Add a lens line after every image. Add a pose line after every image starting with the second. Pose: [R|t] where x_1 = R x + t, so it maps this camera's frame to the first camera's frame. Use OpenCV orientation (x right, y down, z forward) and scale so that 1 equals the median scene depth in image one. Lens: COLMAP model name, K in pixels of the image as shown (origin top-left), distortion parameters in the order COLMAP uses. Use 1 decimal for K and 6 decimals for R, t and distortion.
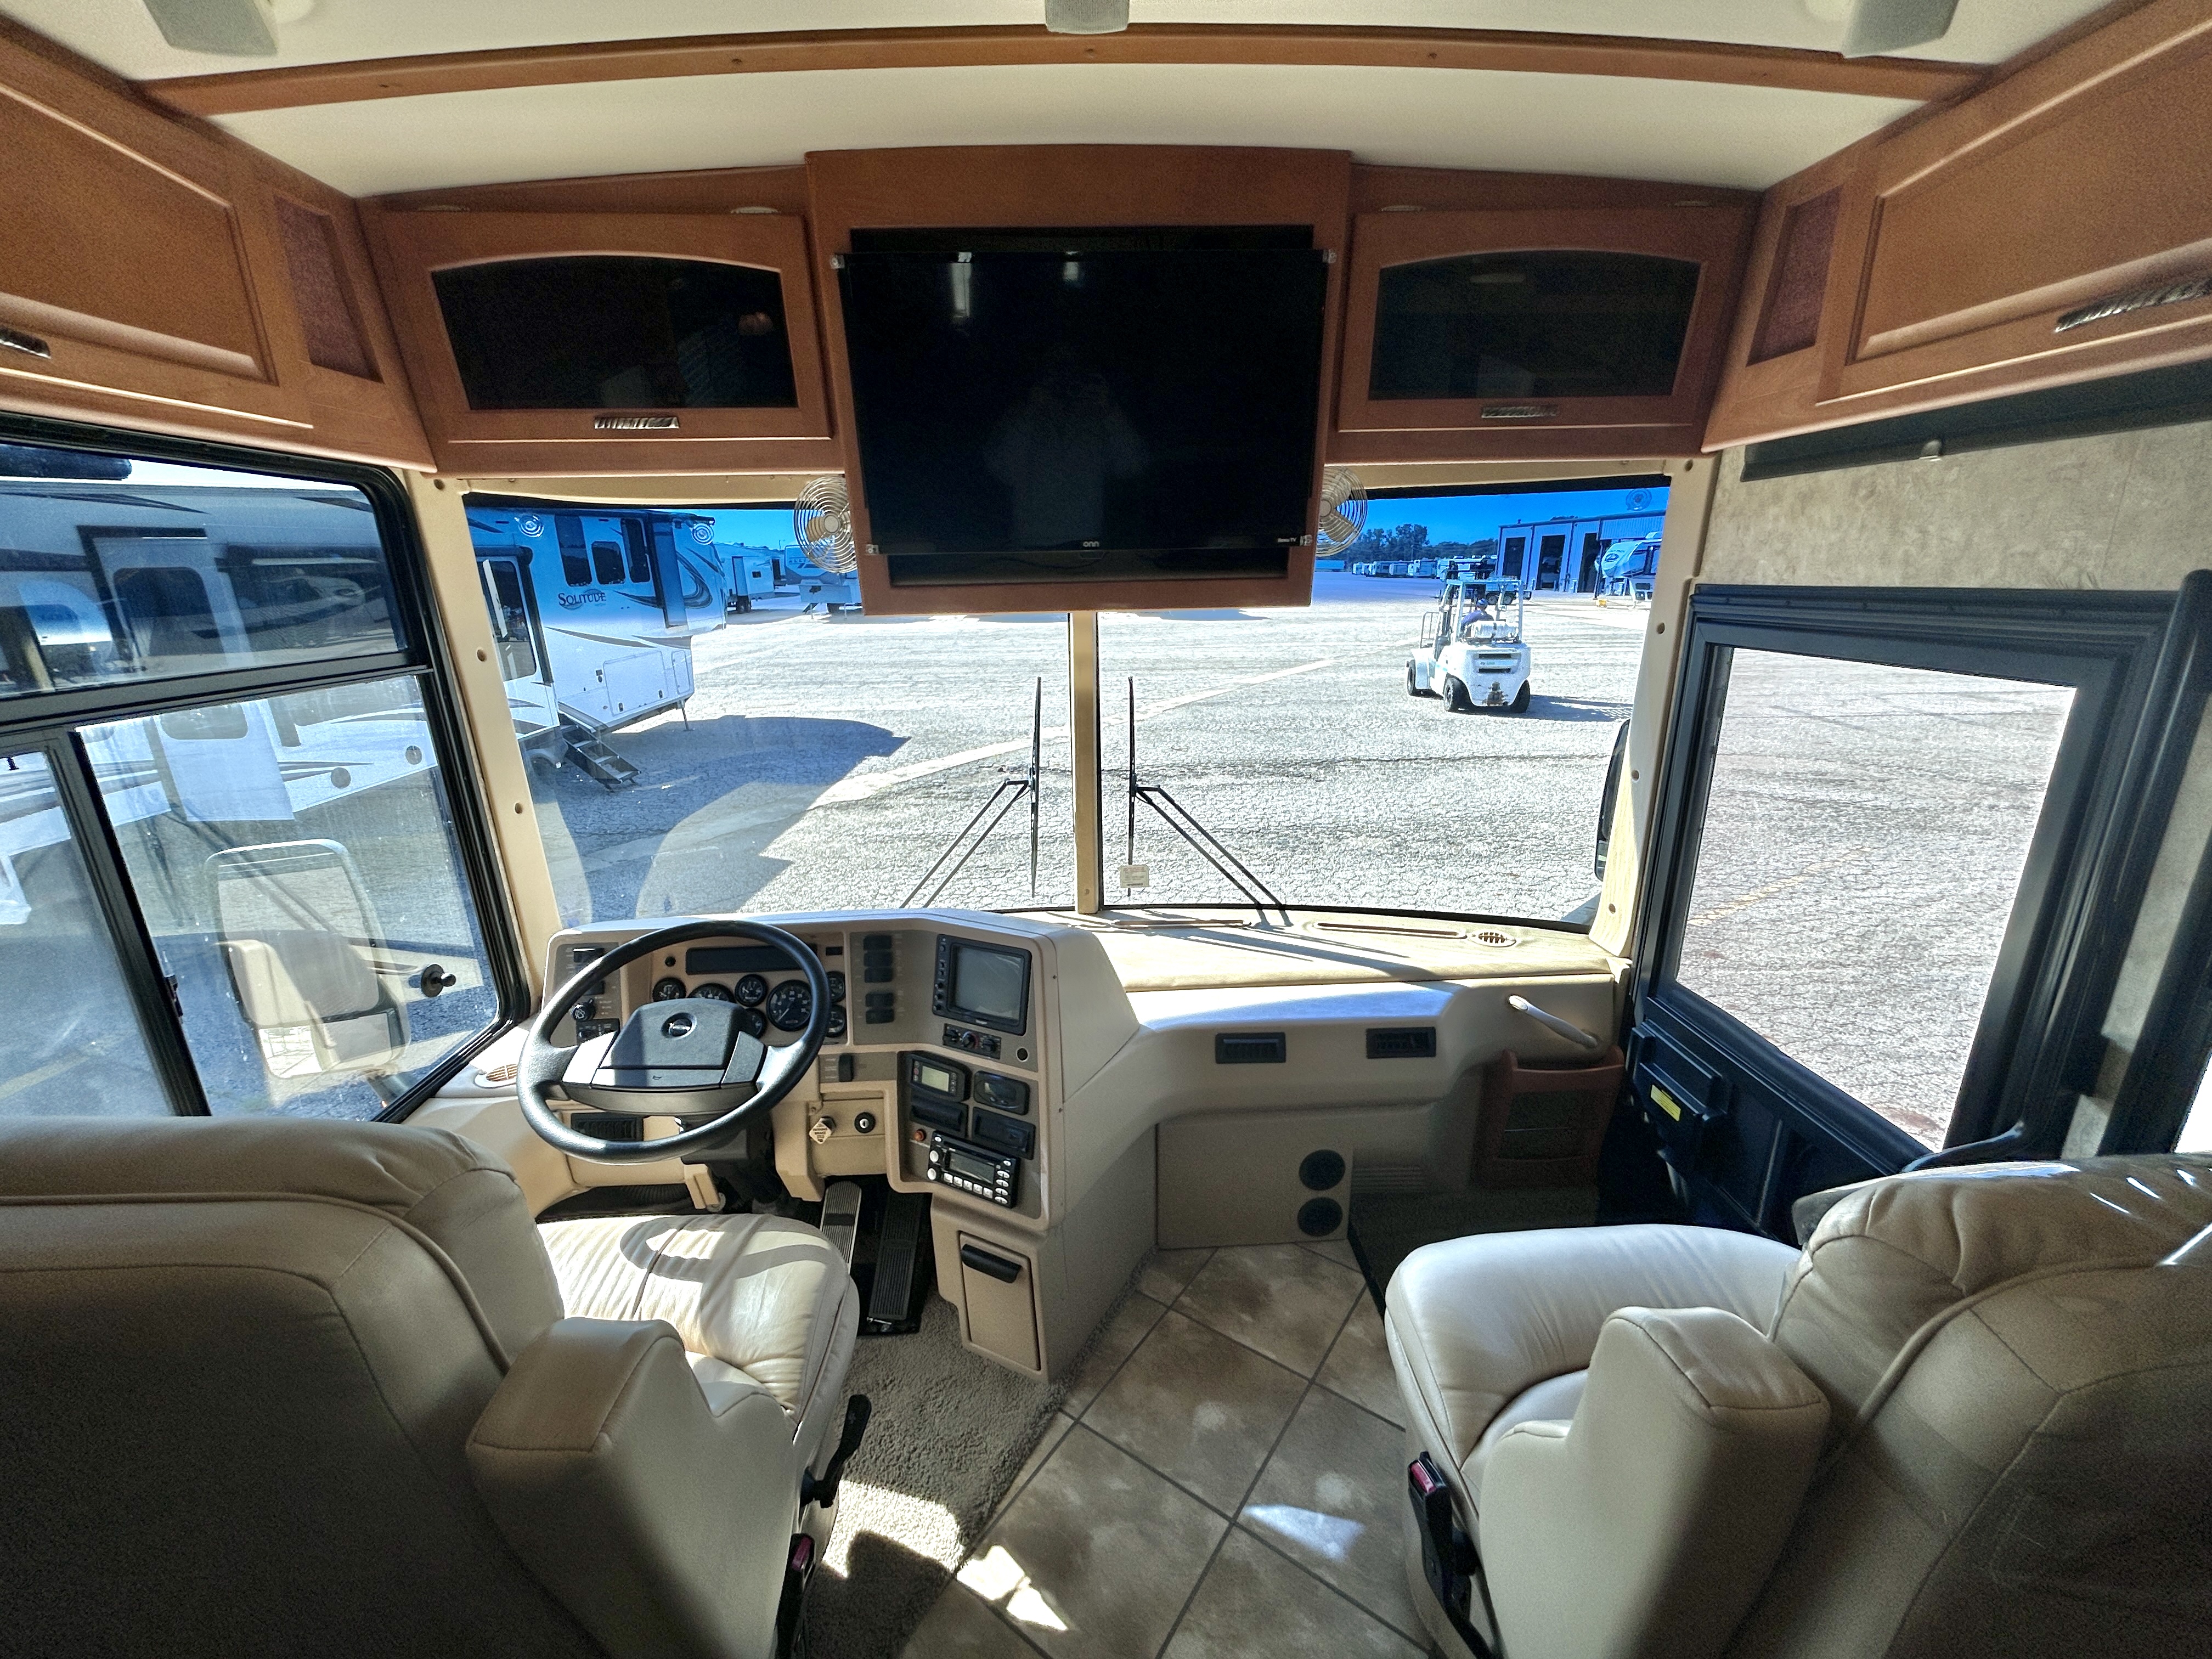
lens RADIAL K [[889.2, 0, 1099.4], [0, 889.2, 825.9], [0, 0, 1]] dist [-0.002840, 0.001238]
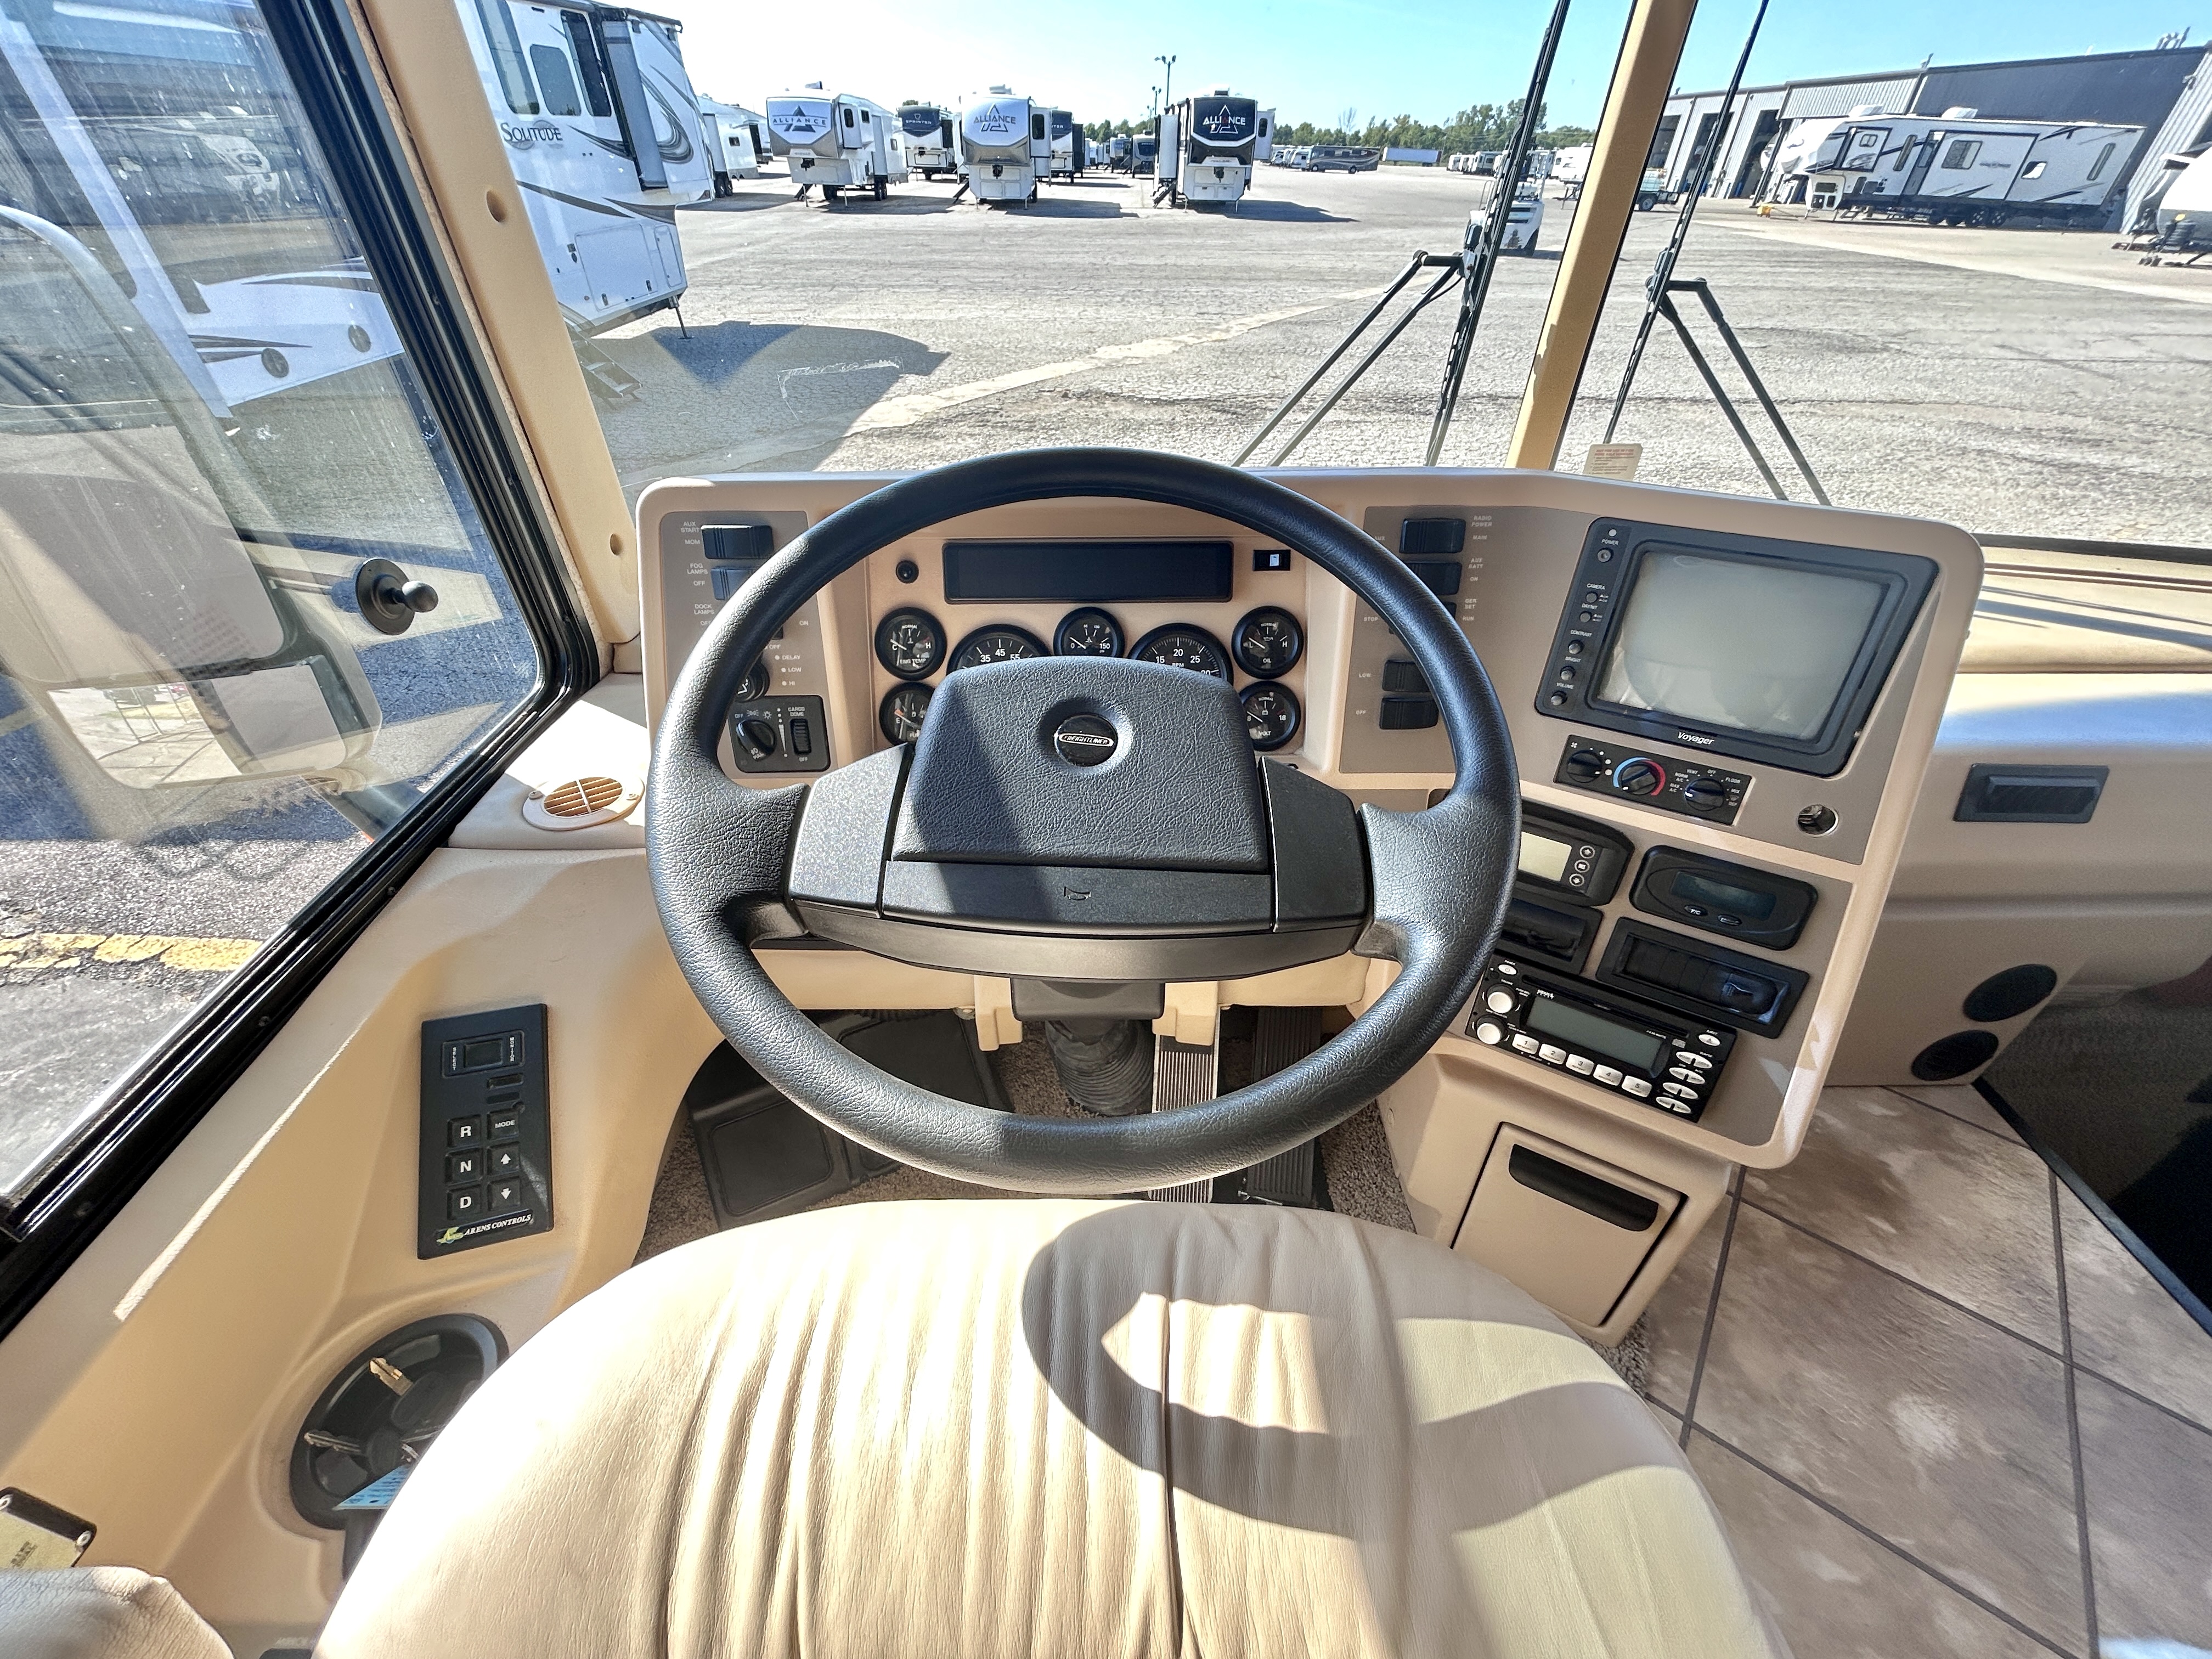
lens RADIAL K [[889.2, 0, 1101.6], [0, 889.2, 826.2], [0, 0, 1]] dist [-0.002840, 0.001238]
pose [[0.999182, 0.038290, -0.013021, -0.268229], [-0.031099, 0.933252, 0.357873, 0.078476], [0.025855, -0.357175, 0.933680, 0.388883]]
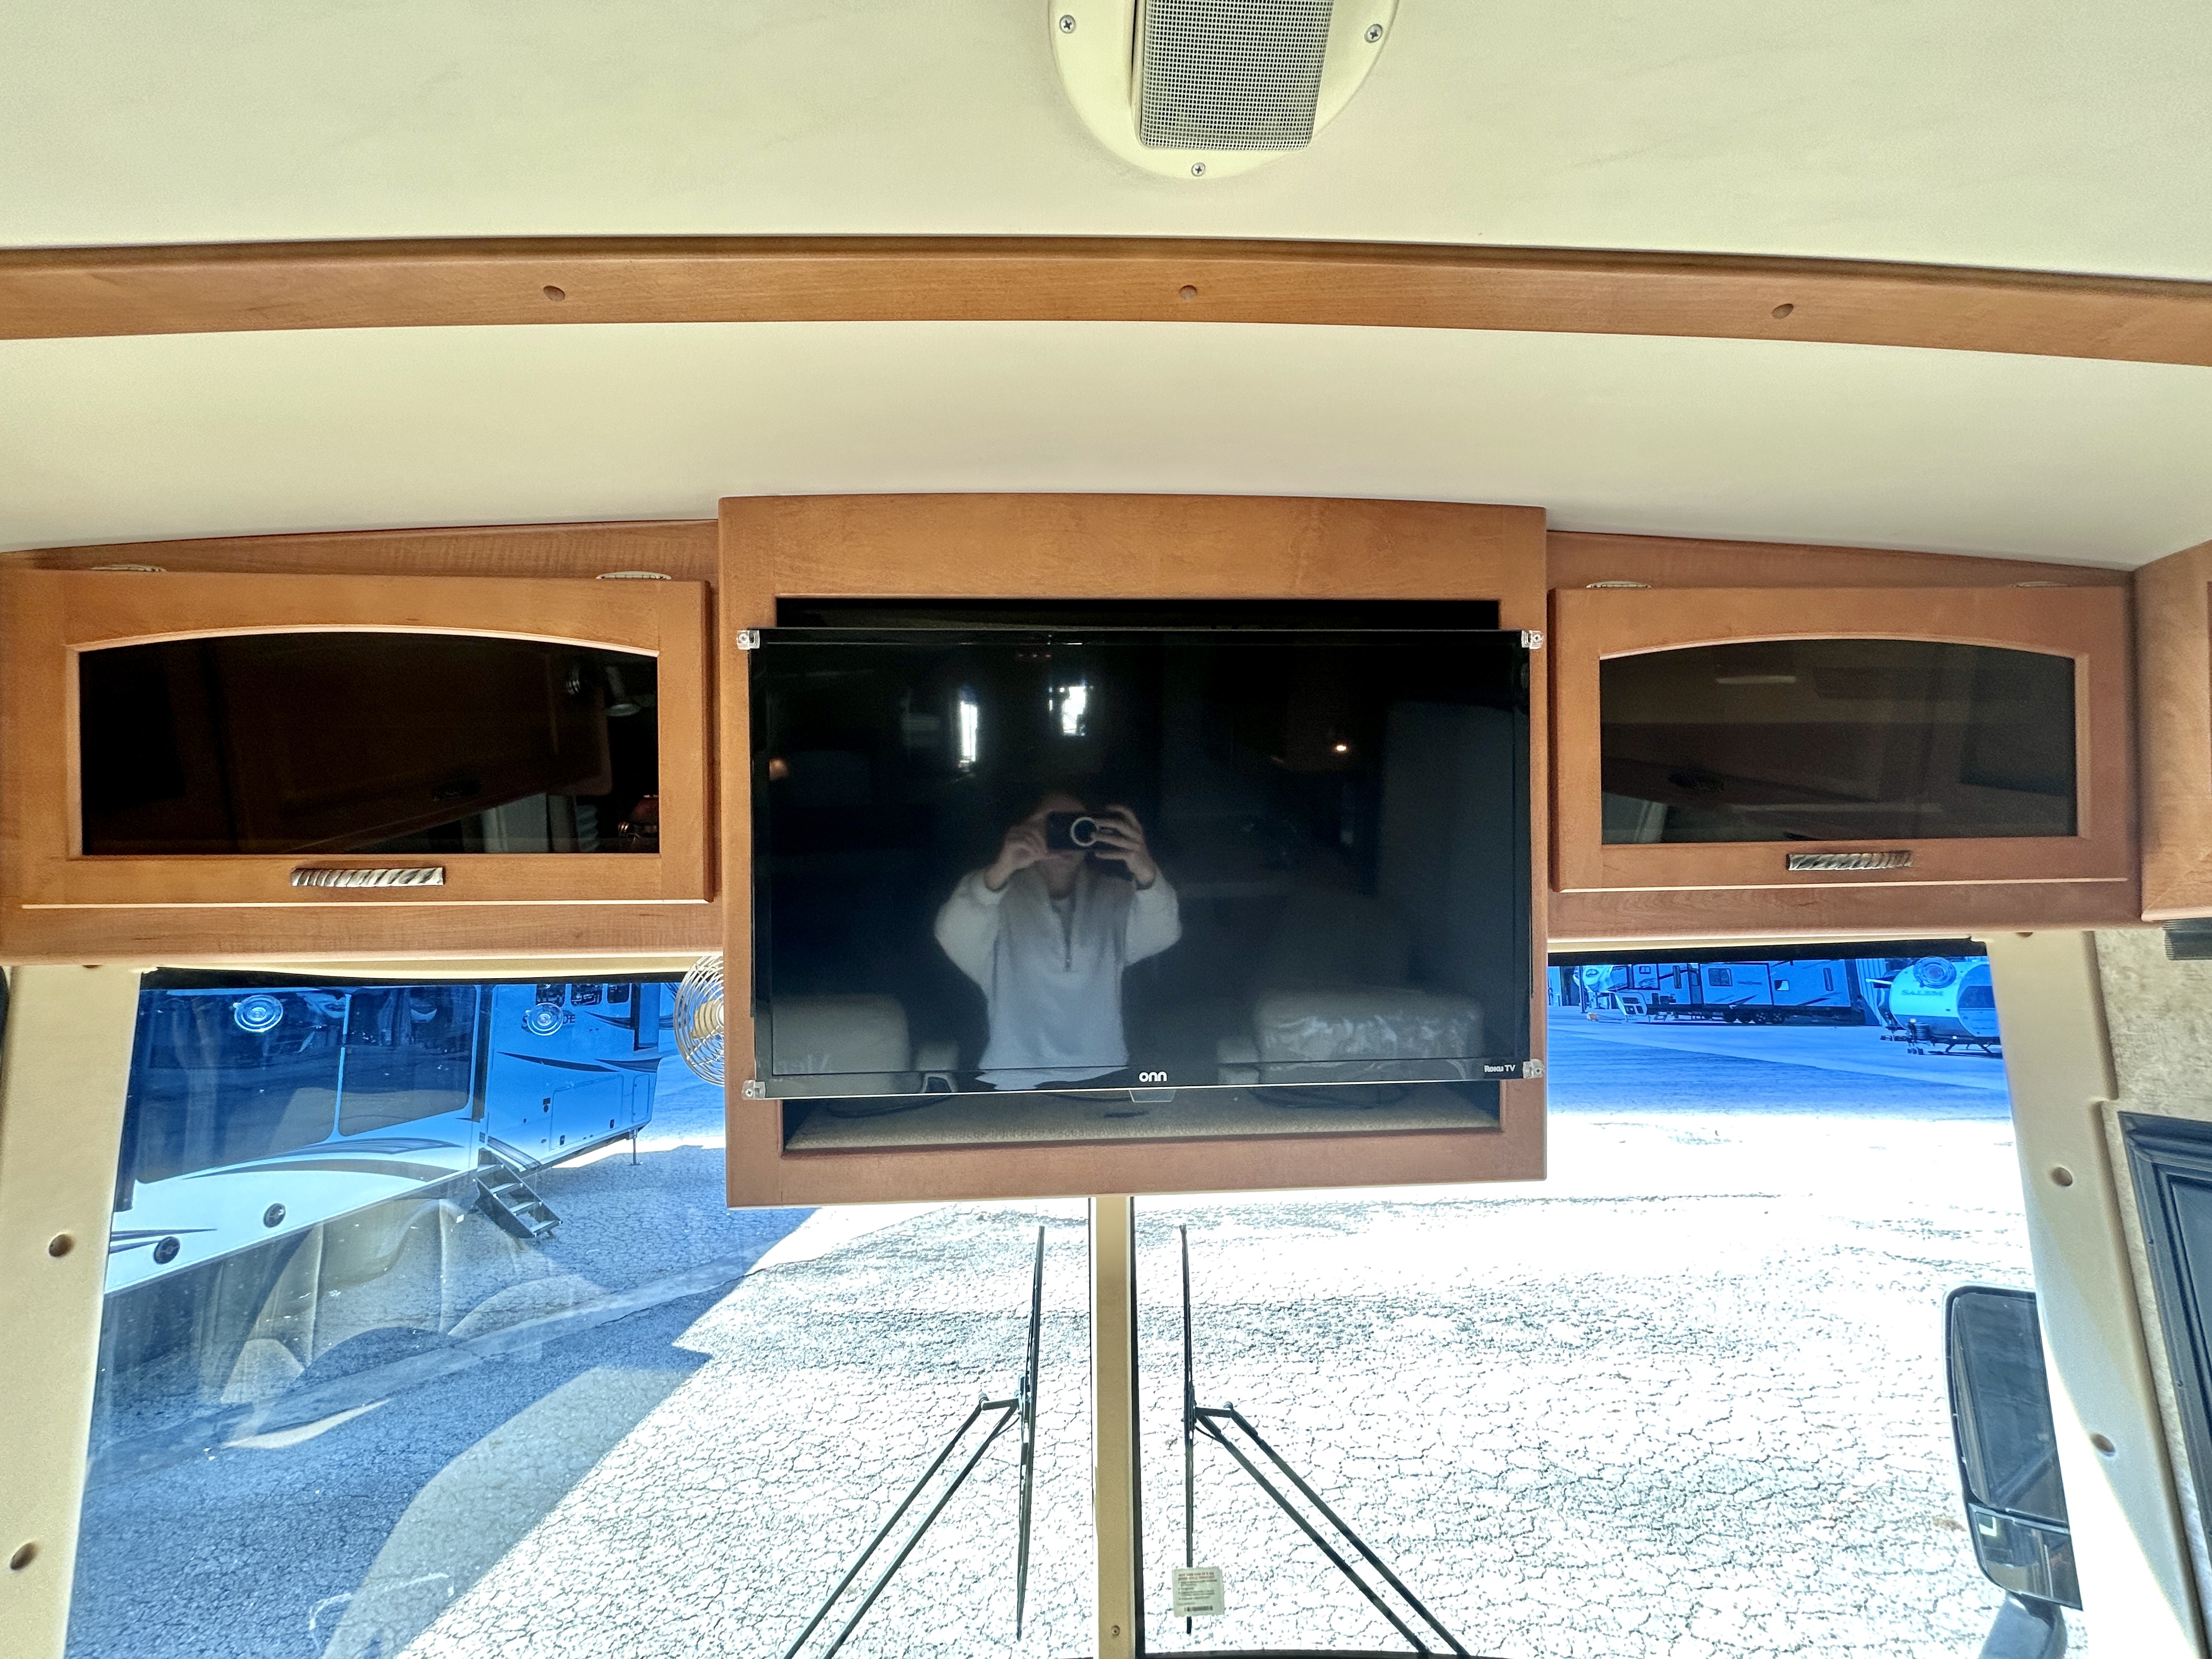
lens RADIAL K [[889.2, 0, 1099.3], [0, 889.2, 826.0], [0, 0, 1]] dist [-0.002840, 0.001238]
pose [[0.999936, 0.002522, 0.010987, -0.031984], [0.002556, 0.898516, -0.438933, -0.135801], [-0.010979, 0.438934, 0.898452, 0.274338]]
